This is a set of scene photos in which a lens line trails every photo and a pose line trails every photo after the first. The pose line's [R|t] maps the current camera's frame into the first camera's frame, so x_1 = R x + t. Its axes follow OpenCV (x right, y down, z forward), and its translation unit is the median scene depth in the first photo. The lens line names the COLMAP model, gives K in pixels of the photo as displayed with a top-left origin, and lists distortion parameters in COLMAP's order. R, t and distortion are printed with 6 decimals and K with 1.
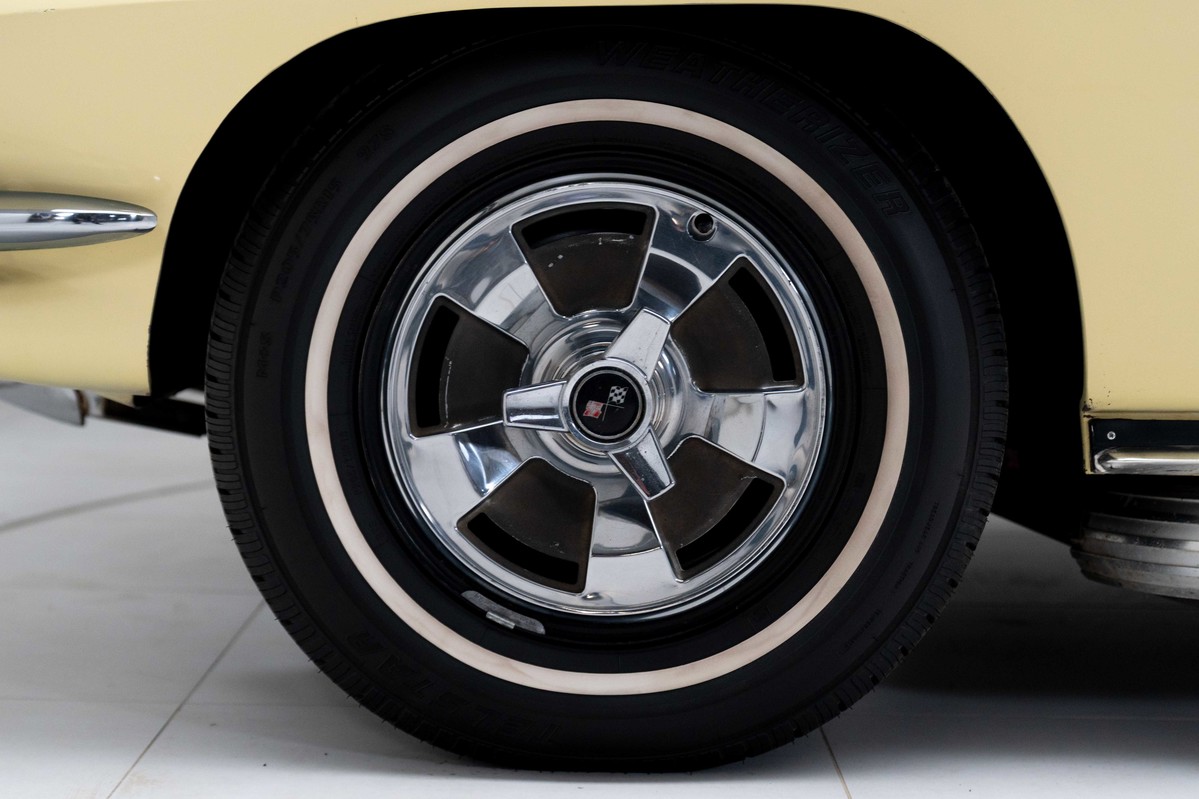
lens RADIAL K [[2206.7, 0, 598.0], [0, 2206.7, 339.2], [0, 0, 1]] dist [-0.025155, 0.066104]
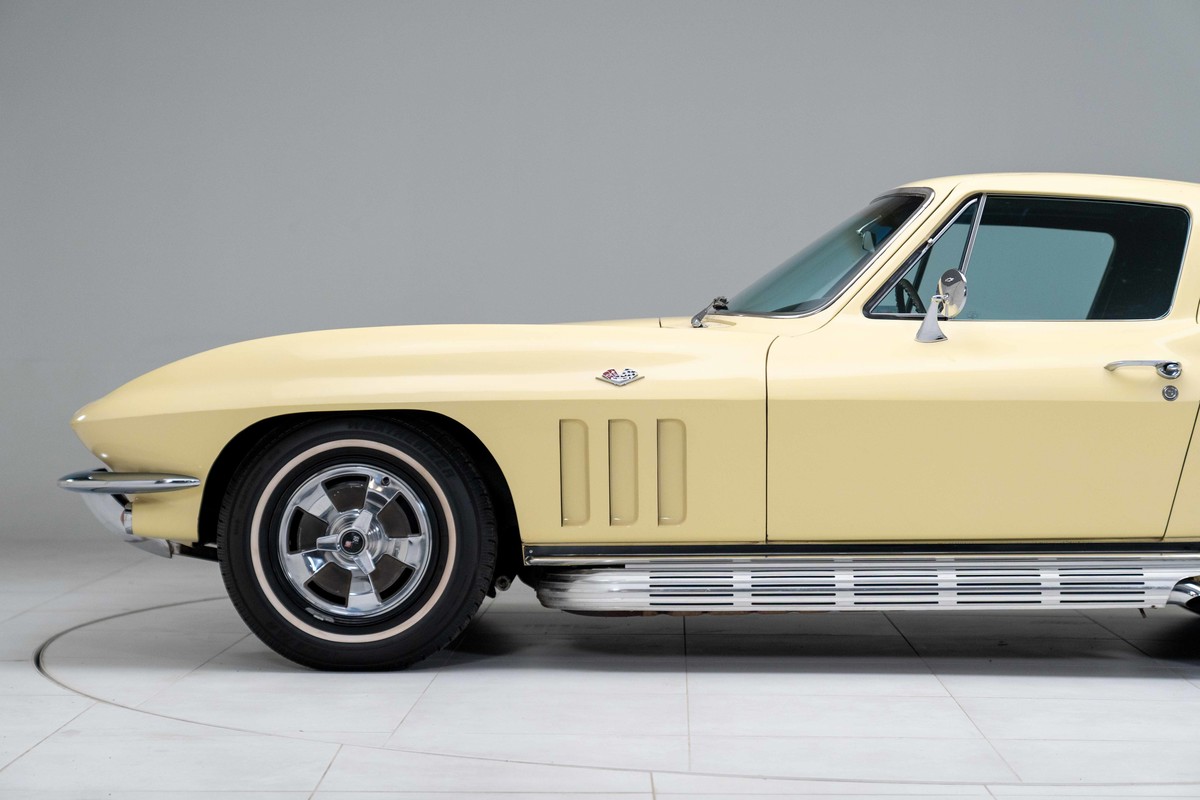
lens RADIAL K [[2314.5, 0, 603.7], [0, 2314.5, 378.2], [0, 0, 1]] dist [0.045029, -0.186905]
pose [[0.999571, -0.013649, -0.025895, 0.415955], [0.012146, 0.998281, -0.057345, -0.007763], [0.026633, 0.057005, 0.998019, -2.063194]]
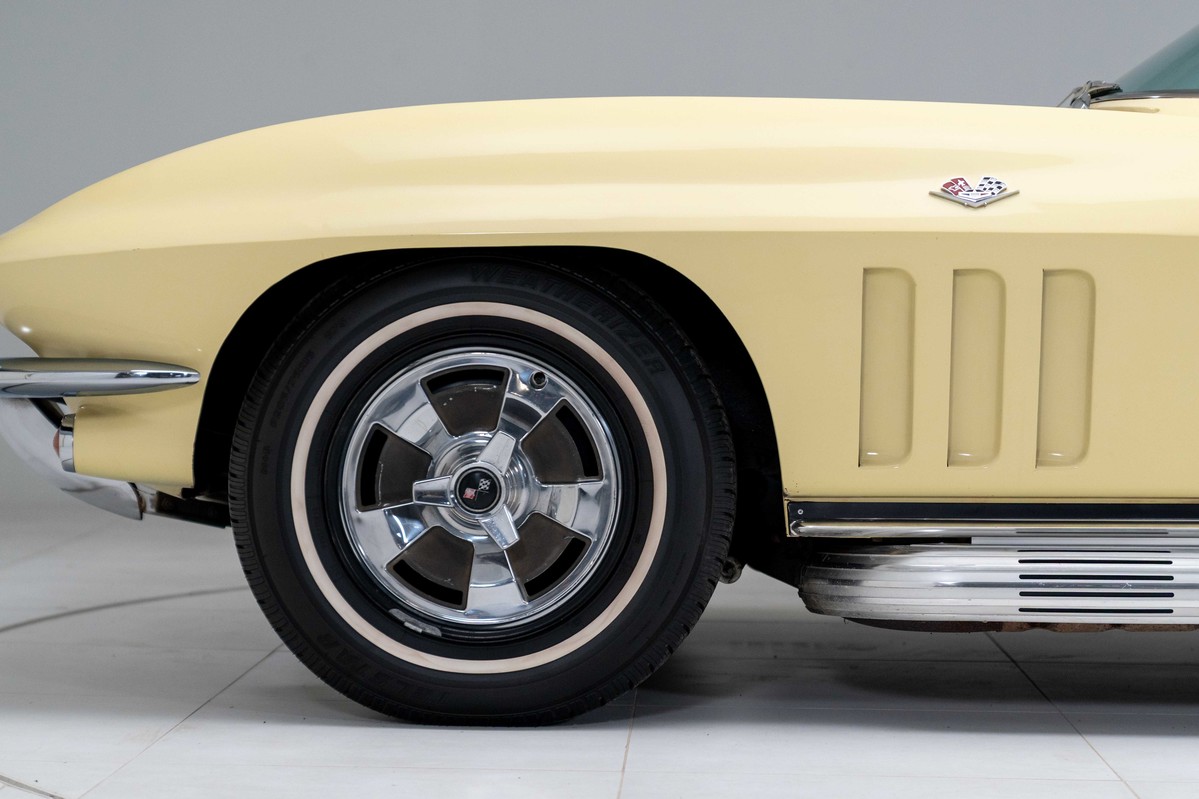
lens RADIAL K [[2312.6, 0, 603.2], [0, 2312.6, 377.8], [0, 0, 1]] dist [0.045029, -0.186905]
pose [[0.999911, -0.001153, -0.013261, 0.115700], [0.000477, 0.998705, -0.050866, 0.032740], [0.013303, 0.050855, 0.998617, -0.677408]]
